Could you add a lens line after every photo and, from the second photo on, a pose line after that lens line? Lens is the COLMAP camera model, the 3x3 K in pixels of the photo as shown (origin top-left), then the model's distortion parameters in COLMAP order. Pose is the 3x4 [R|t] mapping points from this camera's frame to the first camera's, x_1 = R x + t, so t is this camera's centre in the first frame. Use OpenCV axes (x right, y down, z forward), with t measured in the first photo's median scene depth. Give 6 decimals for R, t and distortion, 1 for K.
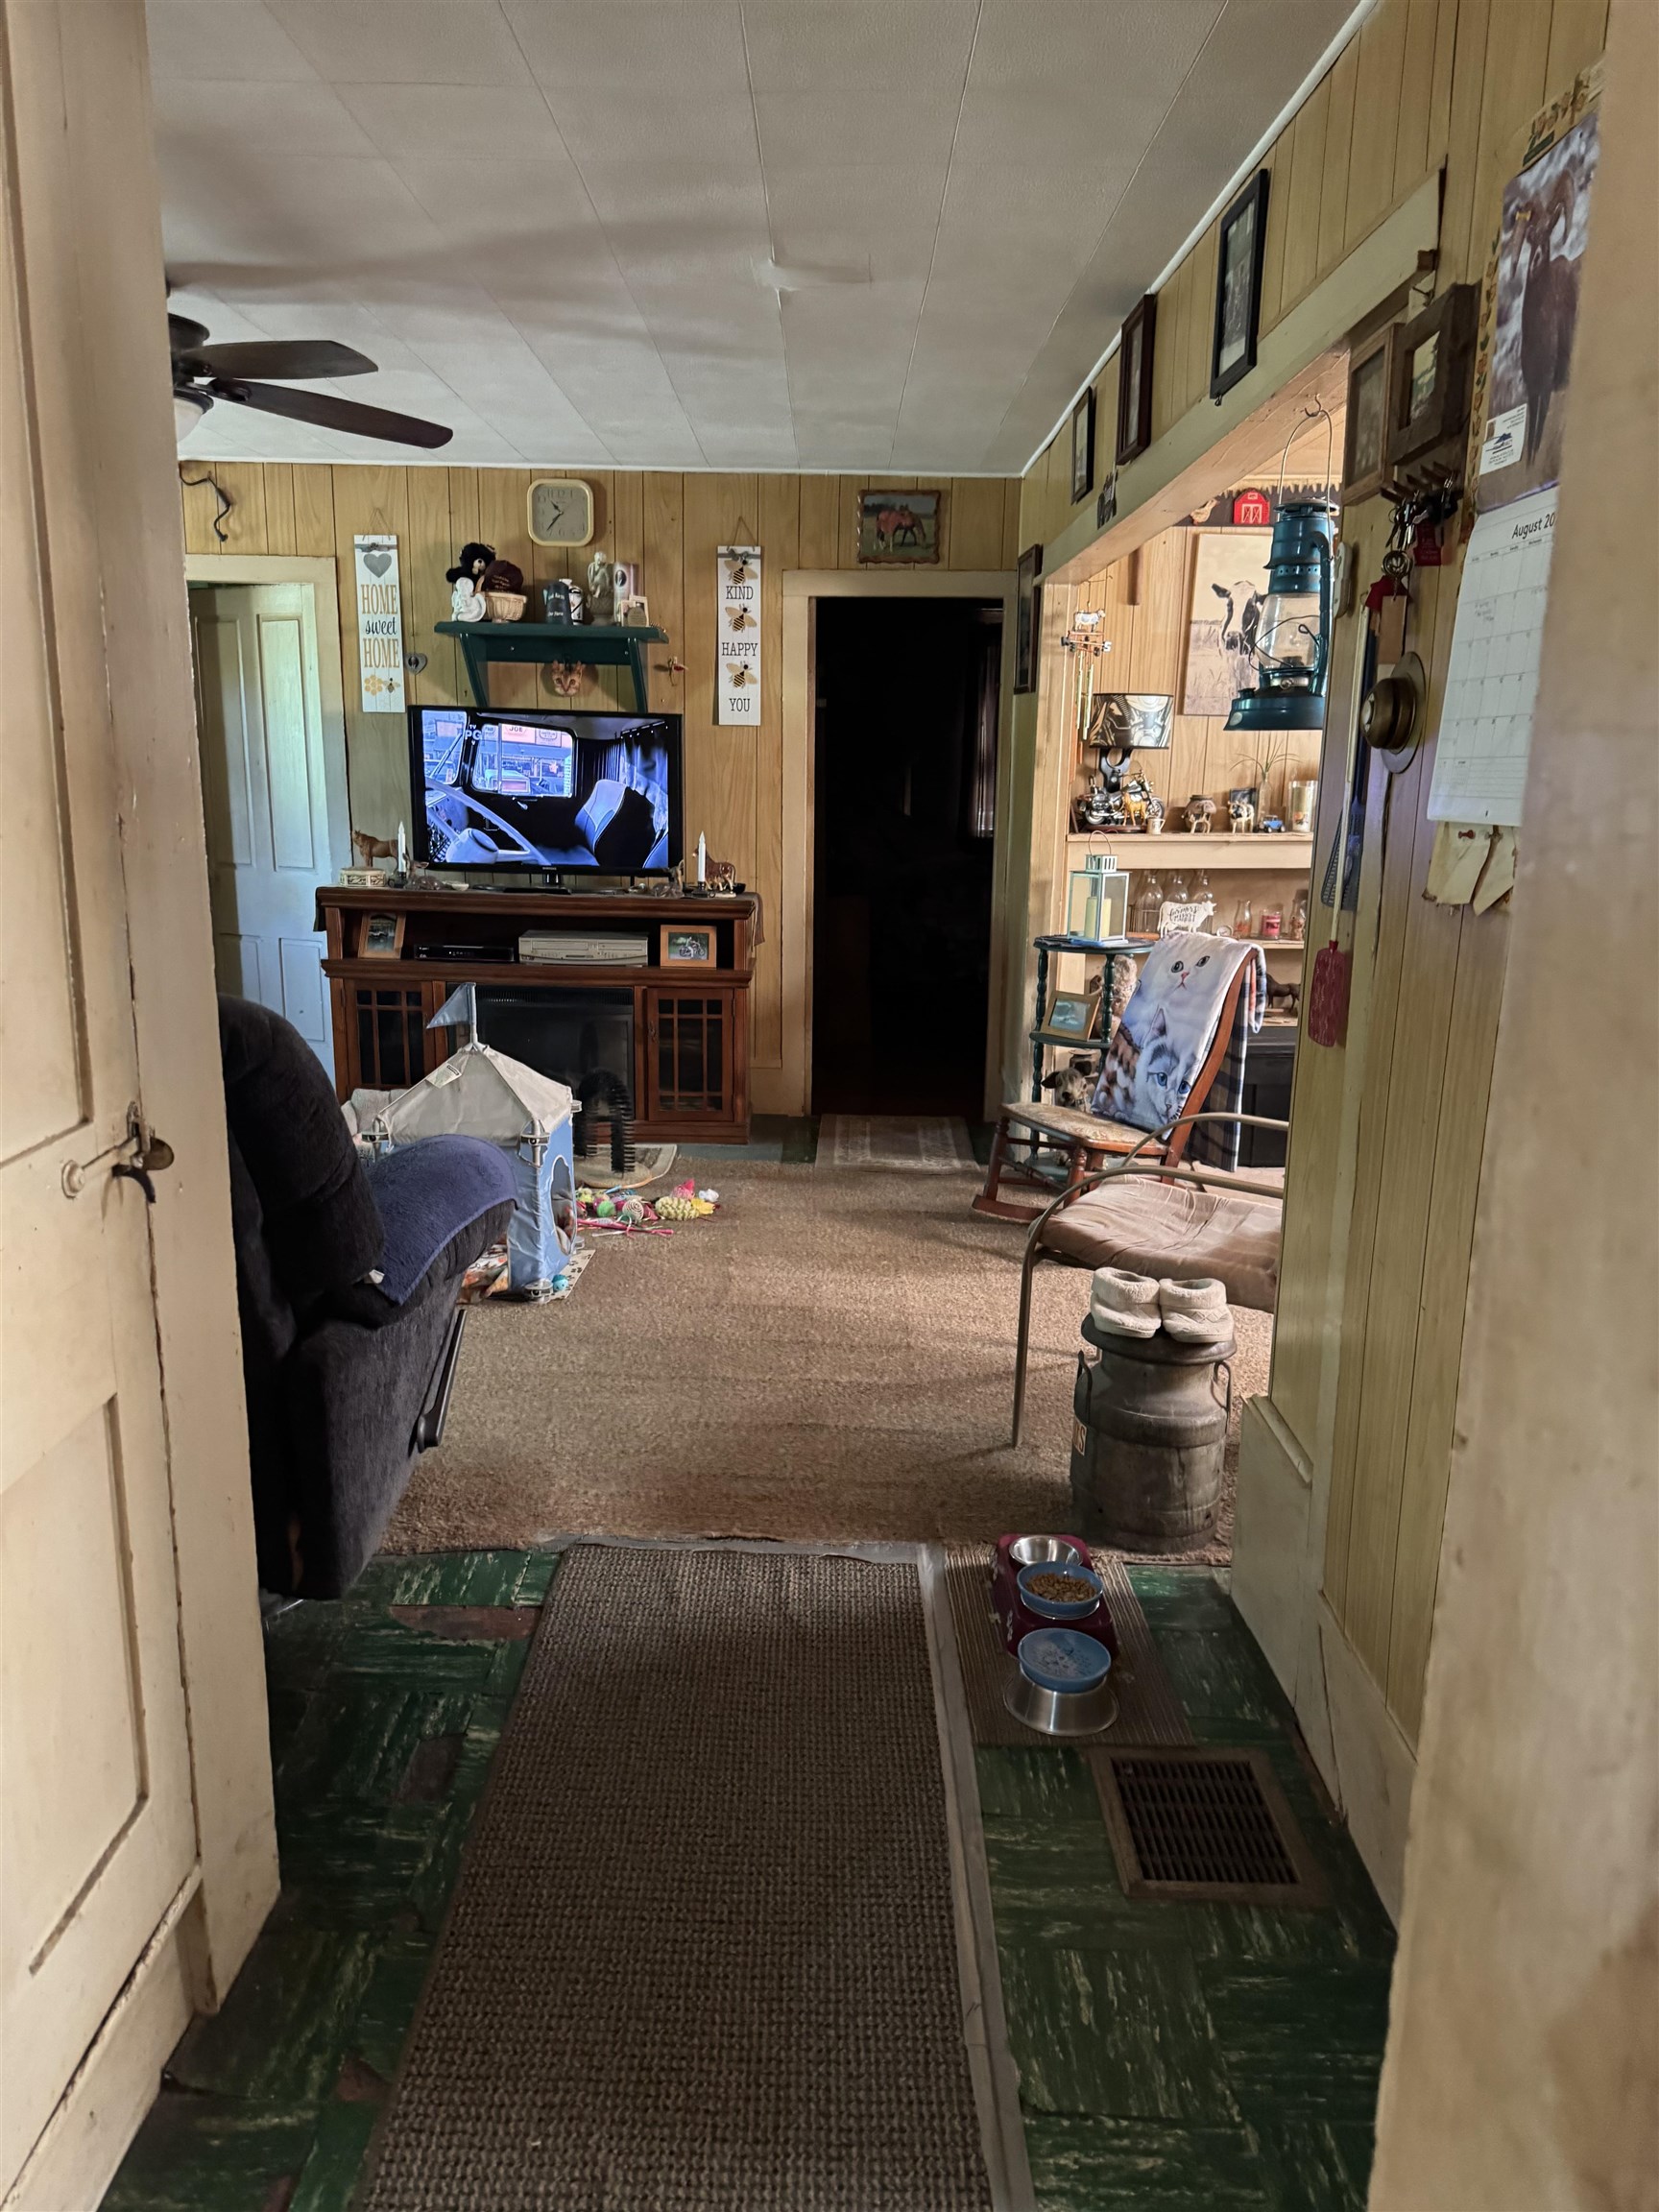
lens RADIAL K [[1528.7, 0, 845.0], [0, 1528.7, 1110.3], [0, 0, 1]] dist [0.084797, -0.068169]
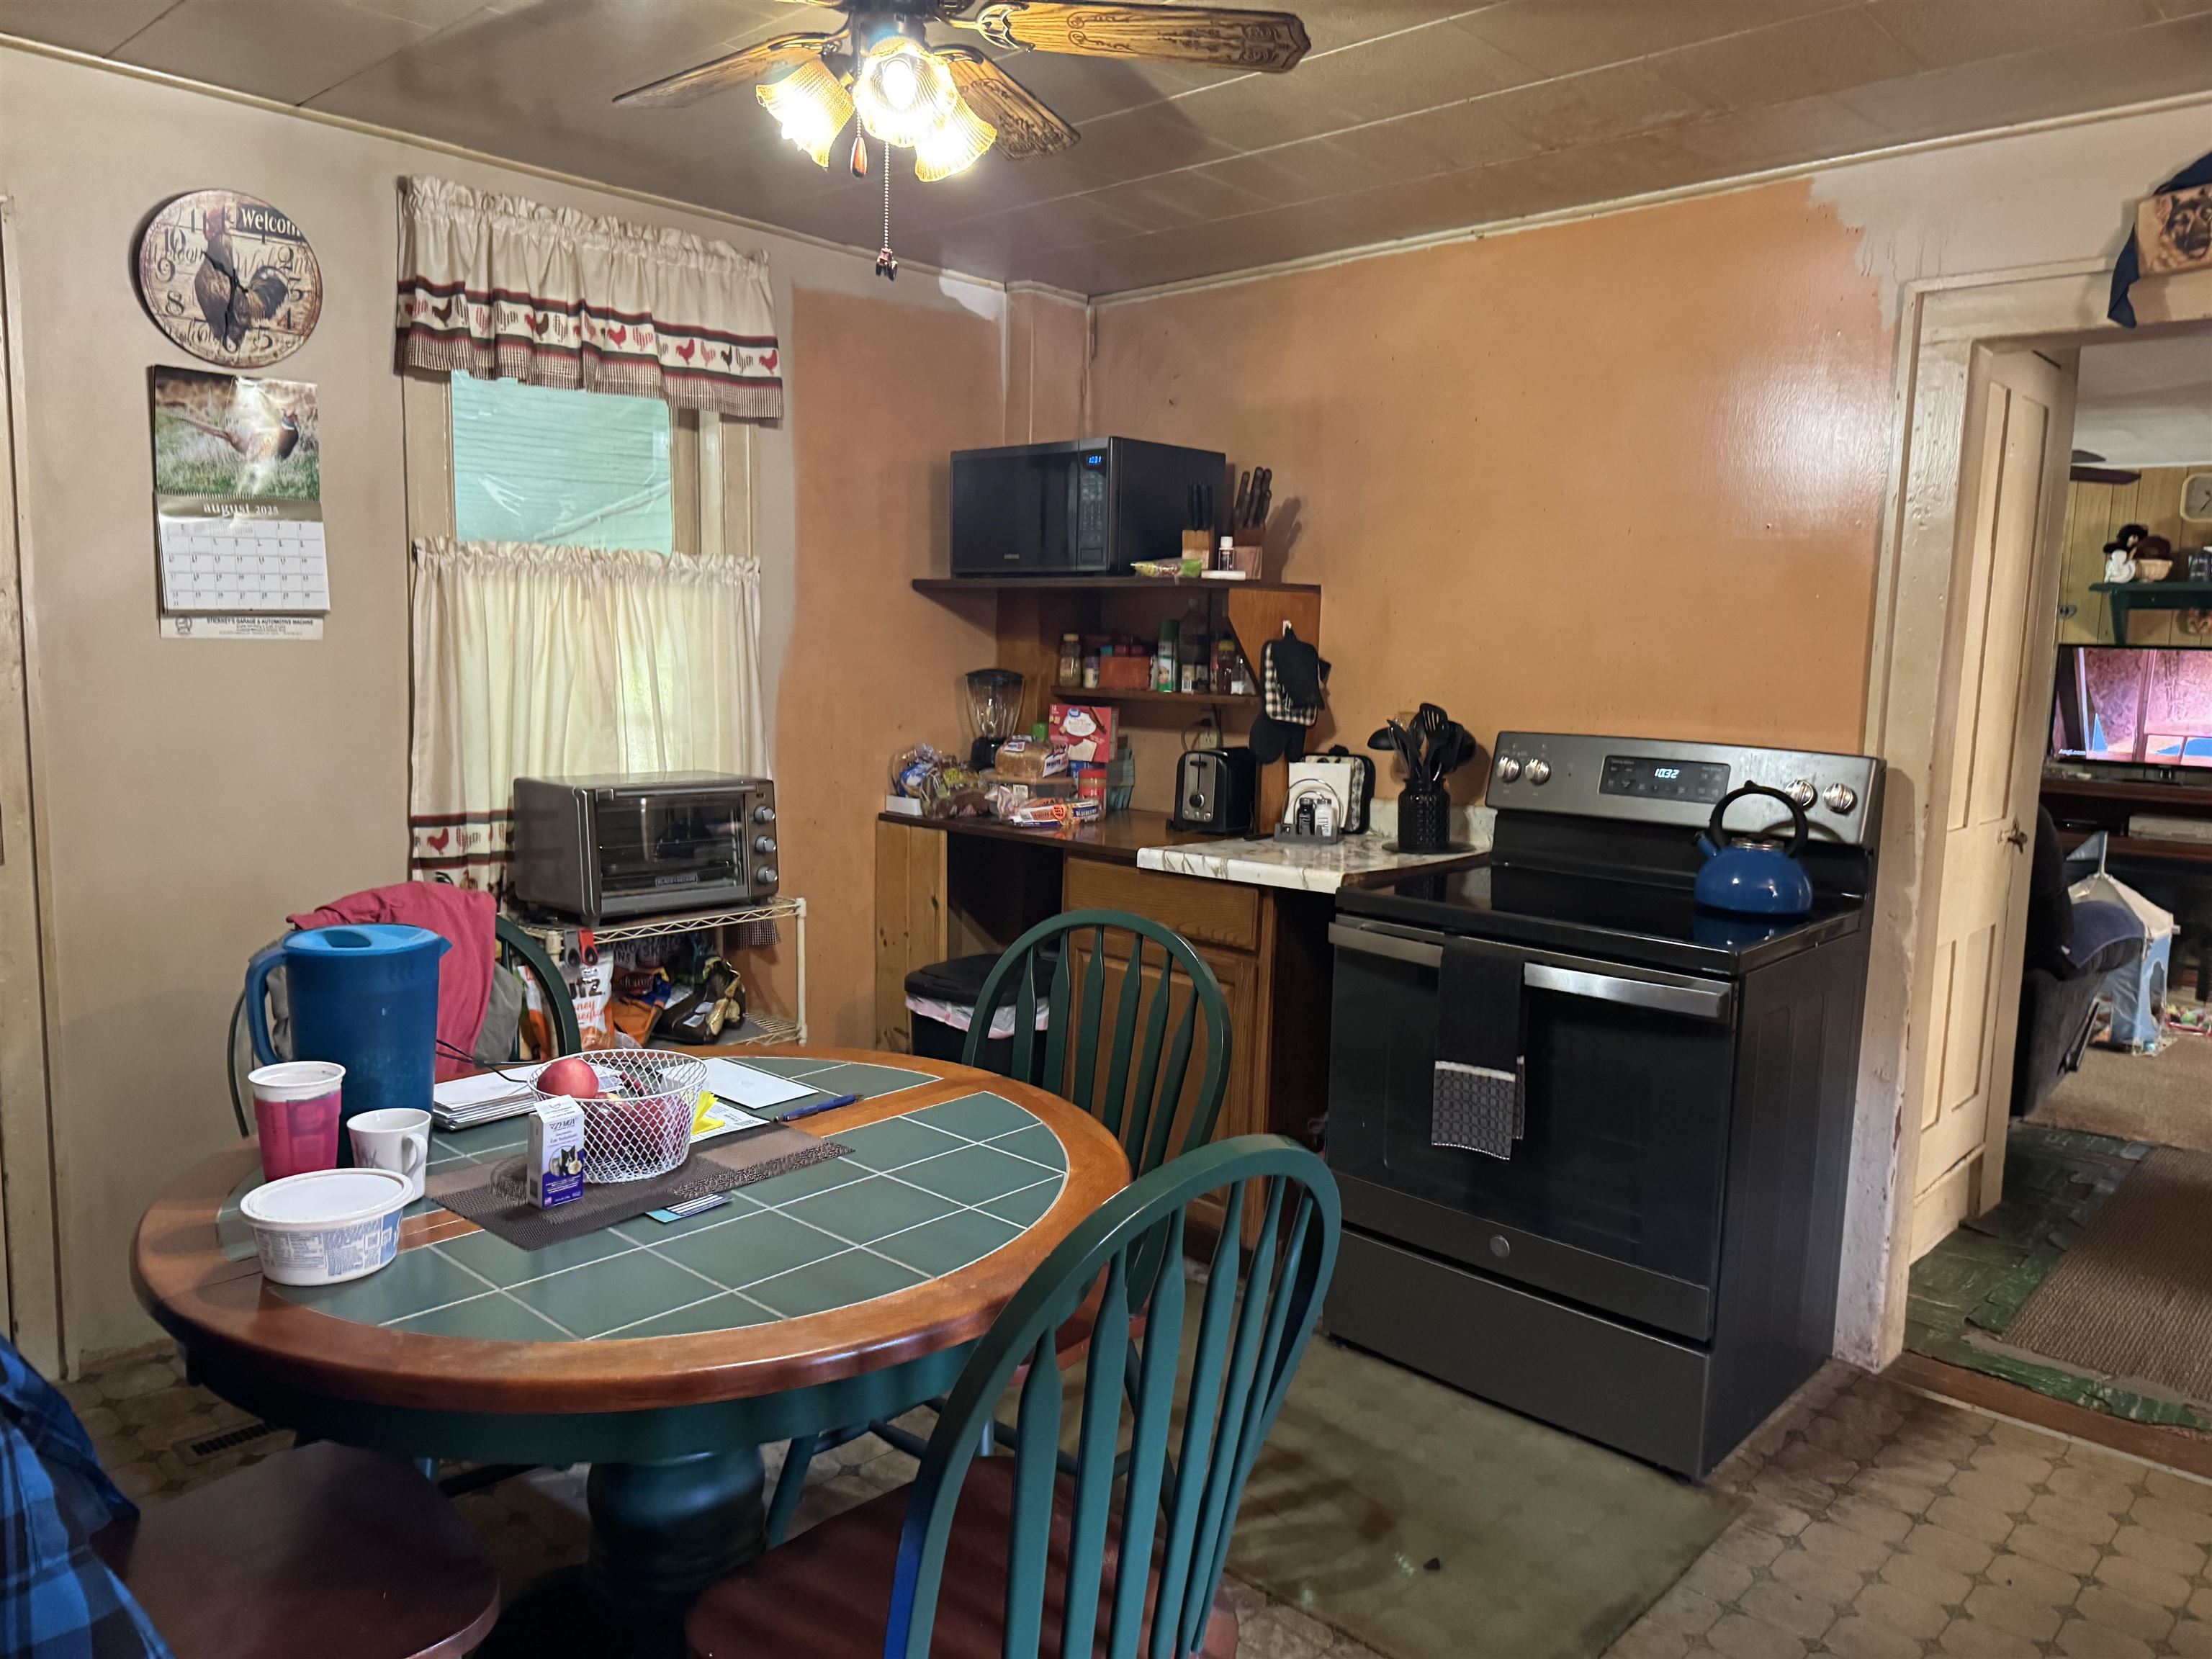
lens RADIAL K [[1565.0, 0, 1107.5], [0, 1565.0, 842.7], [0, 0, 1]] dist [0.096288, -0.104850]
pose [[0.732604, 0.083252, -0.675544, 0.067992], [-0.161764, 0.985351, -0.053996, 0.121210], [0.661153, 0.148836, 0.735340, -0.558300]]
